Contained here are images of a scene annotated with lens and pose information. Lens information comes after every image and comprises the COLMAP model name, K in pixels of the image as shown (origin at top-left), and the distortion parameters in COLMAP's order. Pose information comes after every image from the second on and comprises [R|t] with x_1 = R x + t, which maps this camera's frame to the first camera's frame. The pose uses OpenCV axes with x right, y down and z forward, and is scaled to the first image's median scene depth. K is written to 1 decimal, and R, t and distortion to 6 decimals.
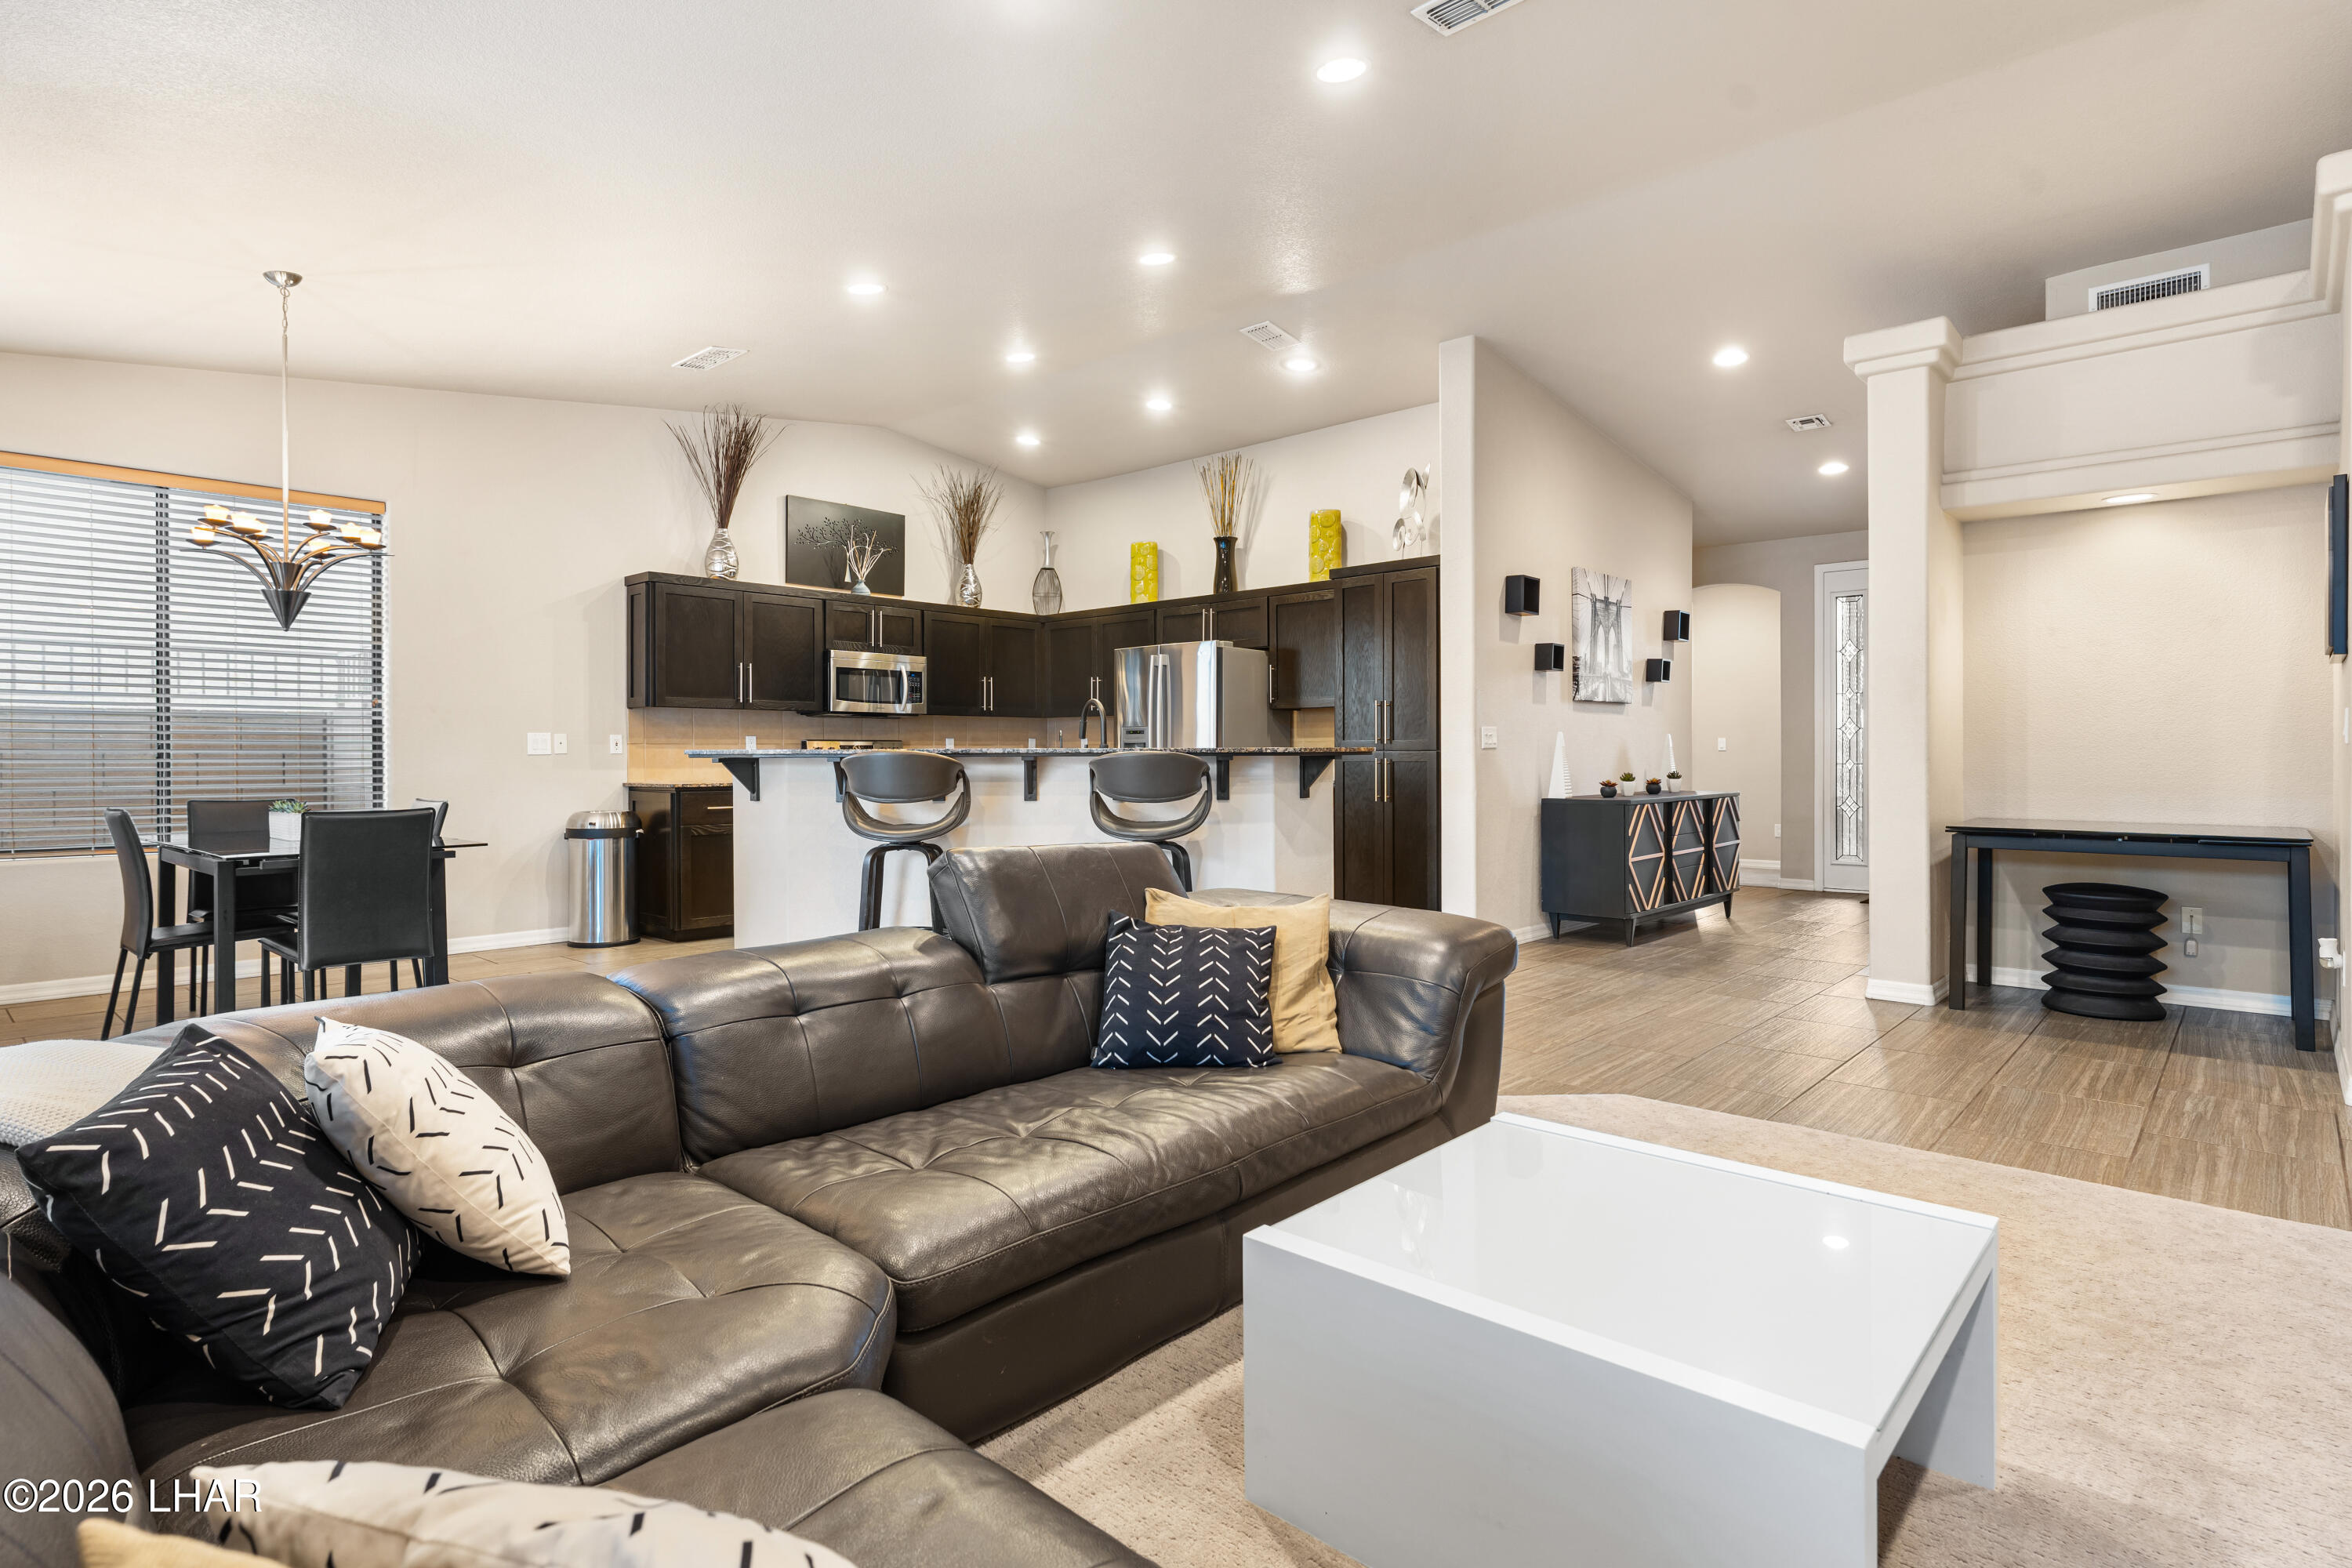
lens RADIAL K [[1220.8, 0, 1178.0], [0, 1220.8, 753.0], [0, 0, 1]] dist [-0.000954, 0.001293]
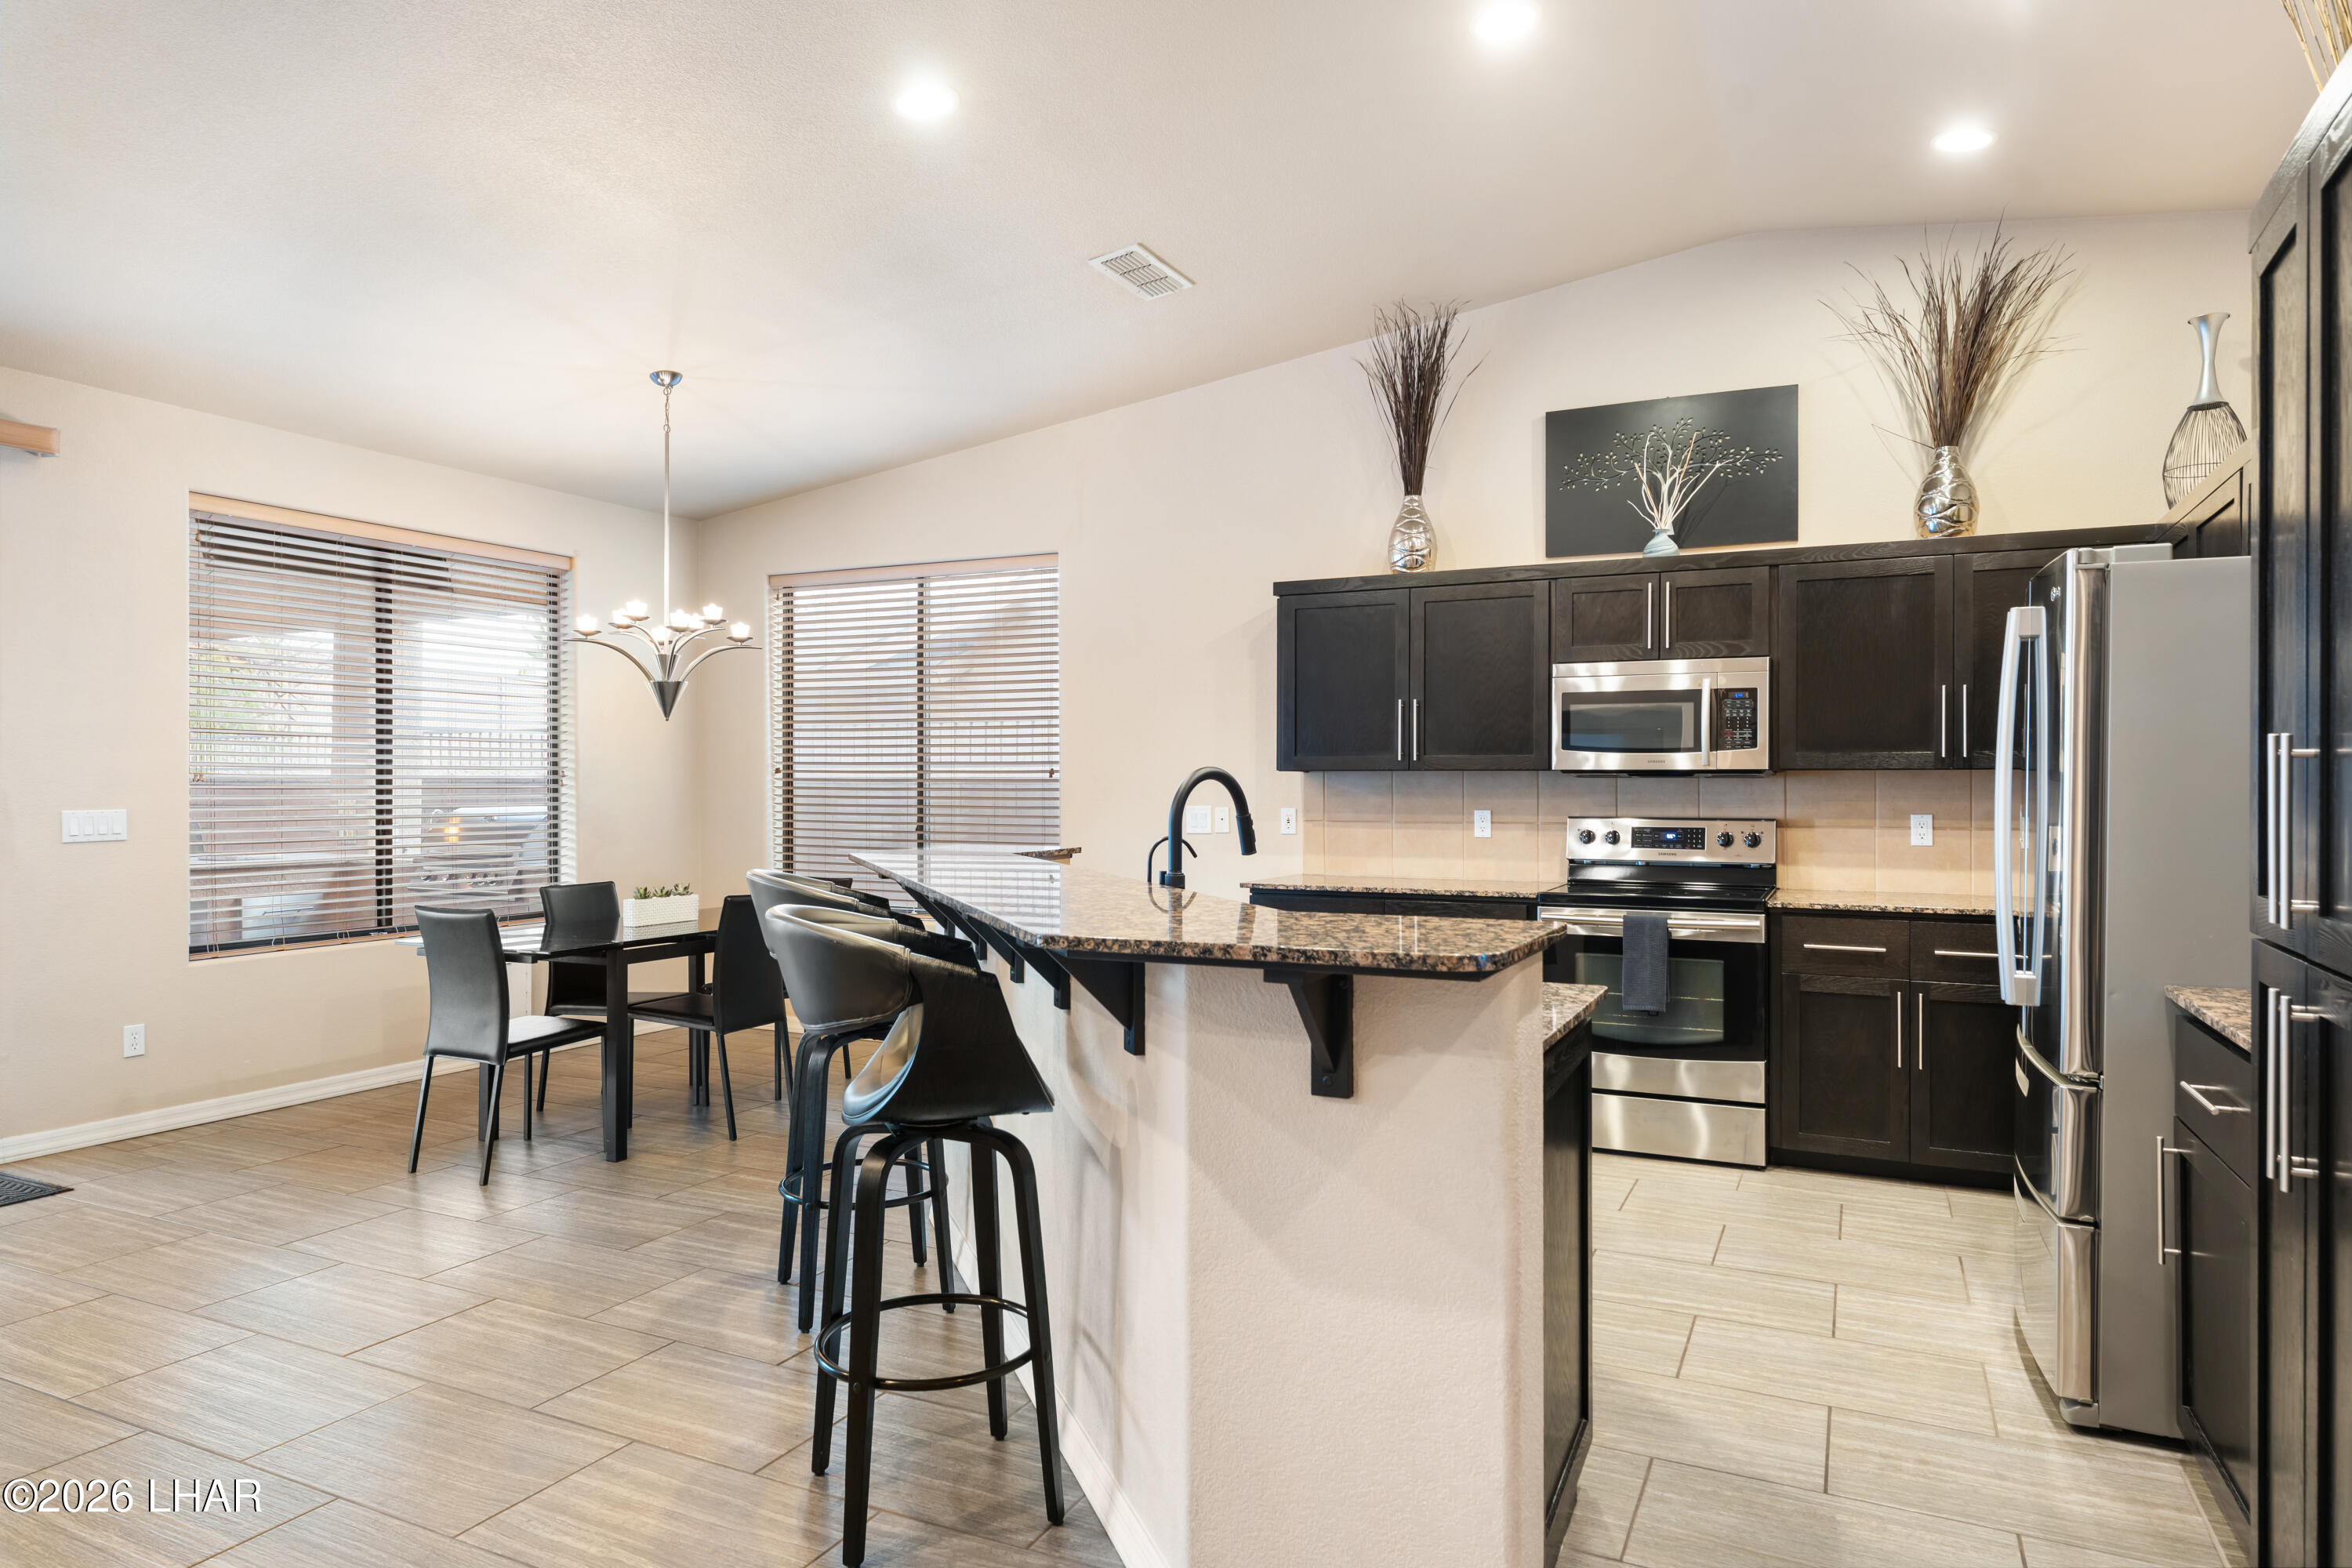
lens RADIAL K [[1405.3, 0, 1145.1], [0, 1405.3, 801.9], [0, 0, 1]] dist [-0.004066, 0.006235]
pose [[0.271358, 0.013911, -0.962378, 0.327775], [0.000400, 0.999894, 0.014565, -0.030849], [0.962478, -0.004337, 0.271324, 0.676766]]
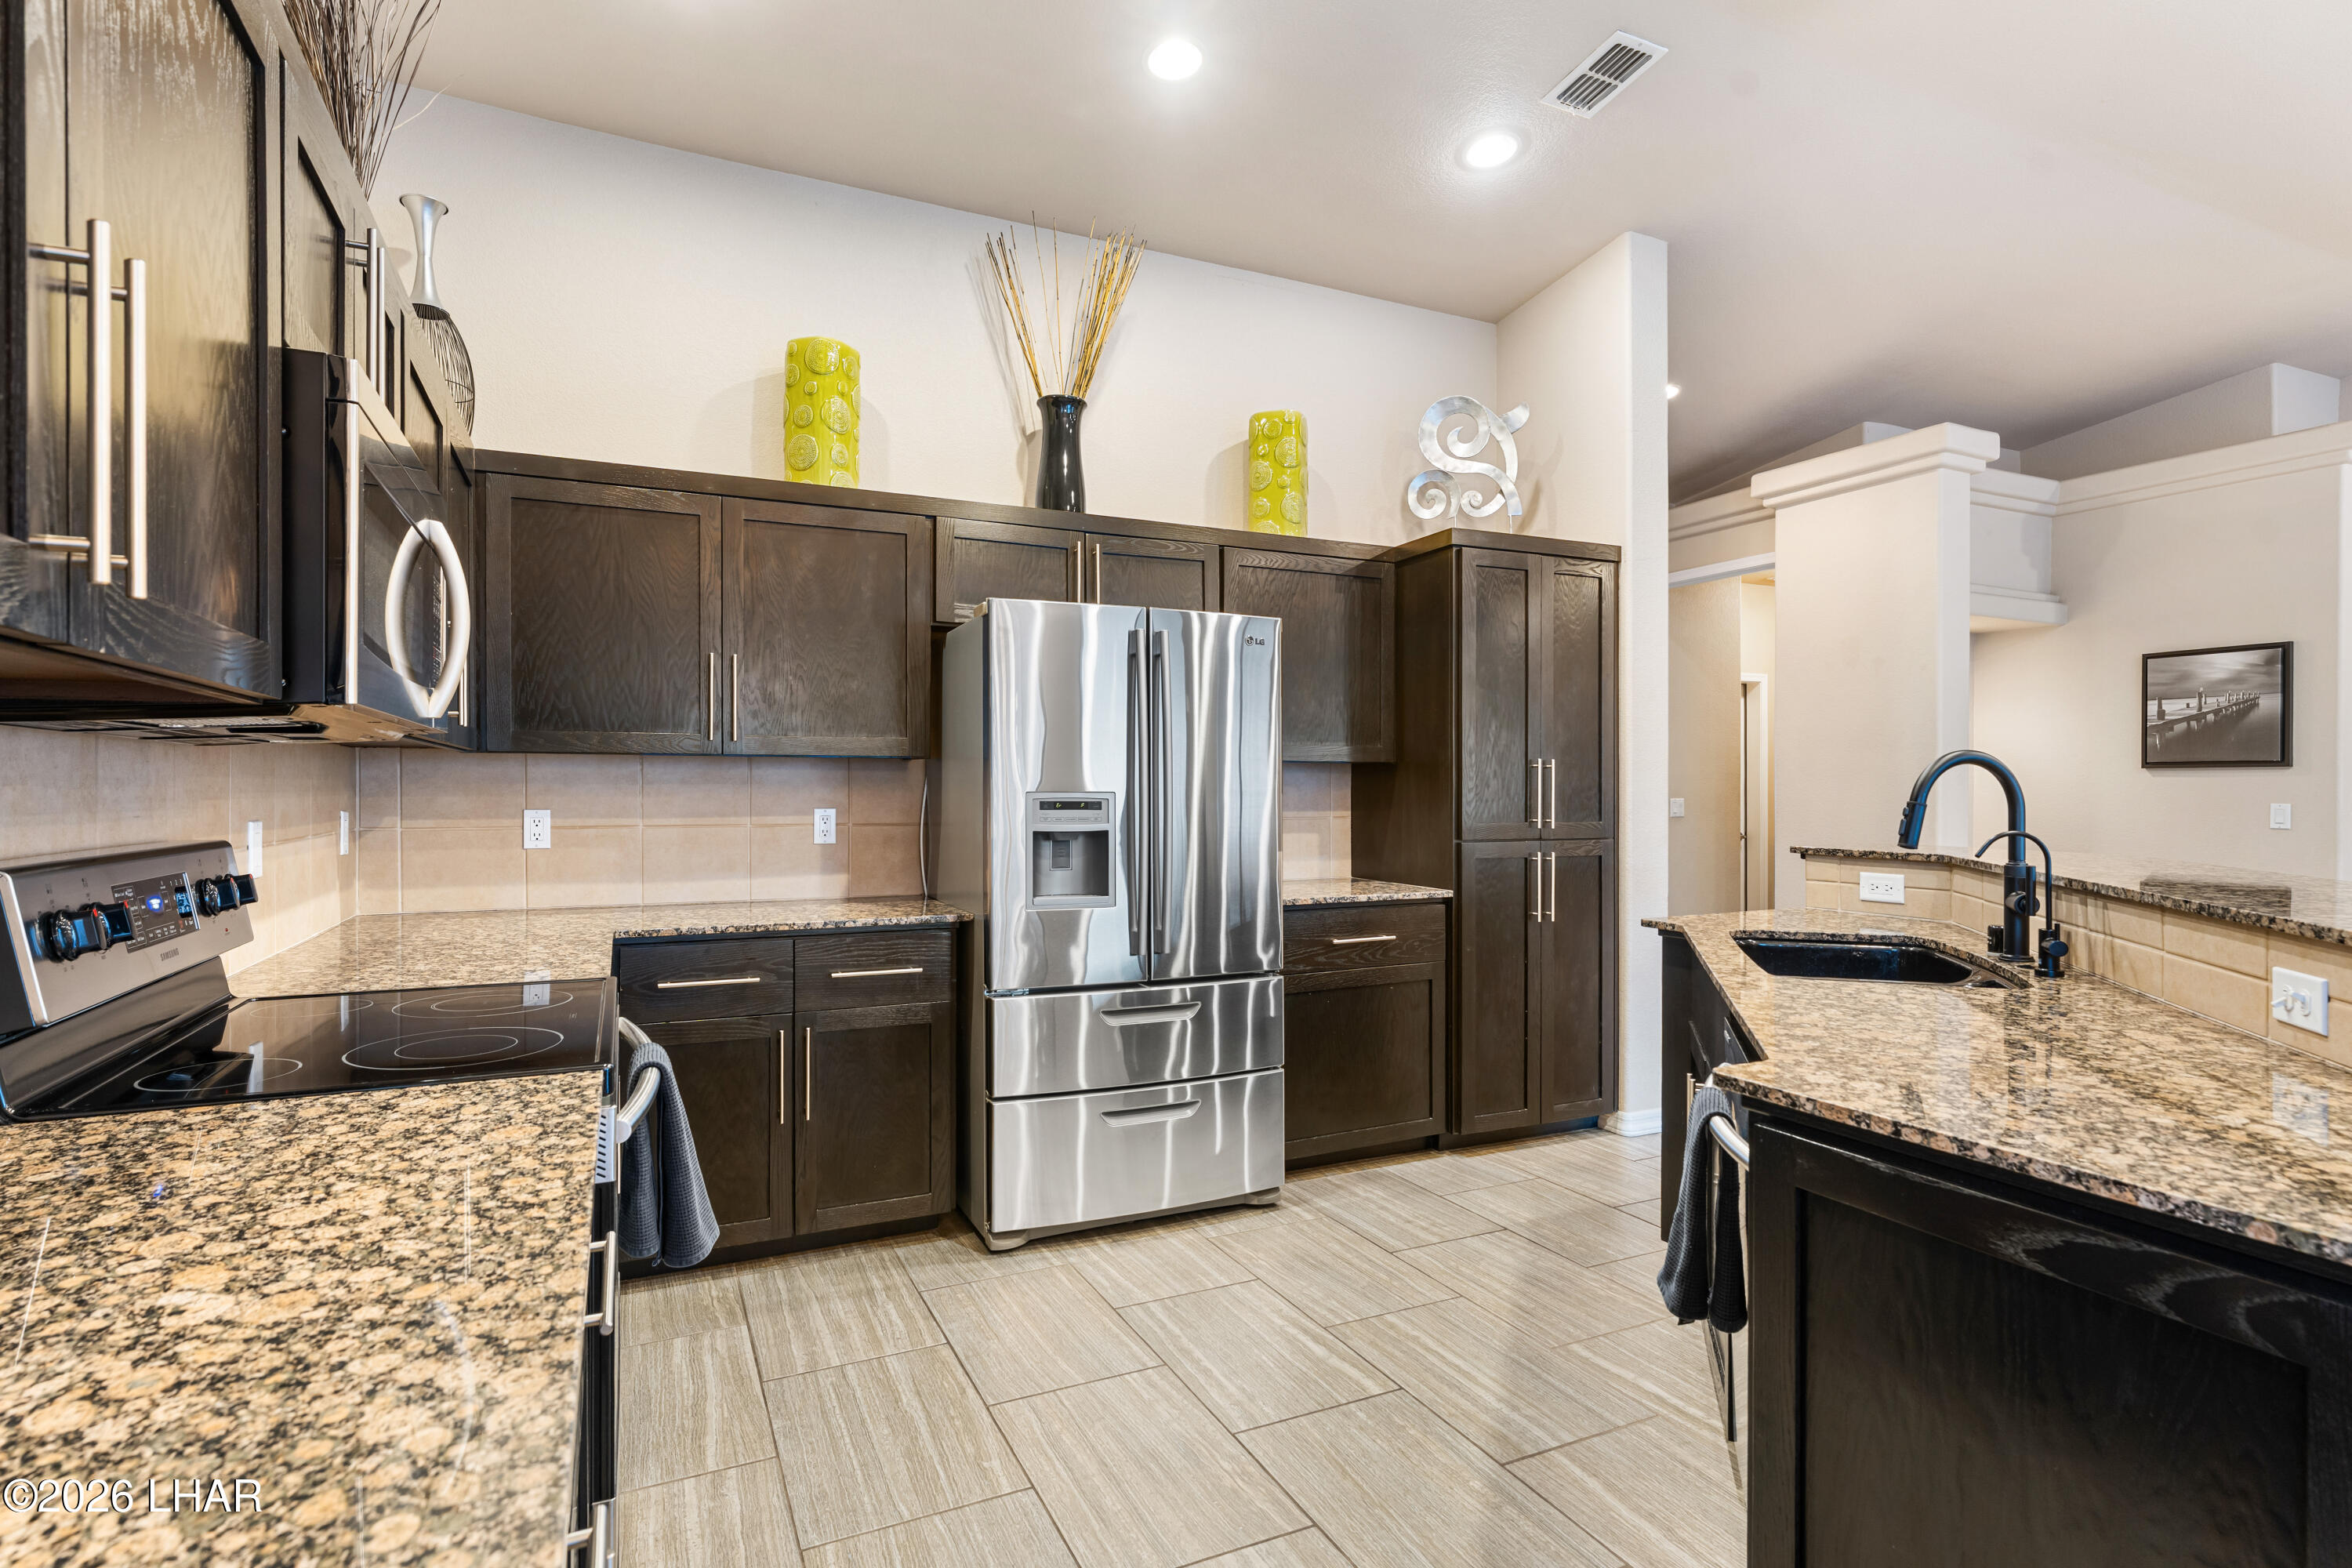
lens RADIAL K [[1160.3, 0, 1173.3], [0, 1160.3, 798.1], [0, 0, 1]] dist [0.009283, 0.001139]
pose [[0.375171, -0.003151, 0.926950, -0.424158], [-0.004861, 0.999974, 0.005367, -0.023504], [-0.926943, -0.006520, 0.375146, 0.884159]]
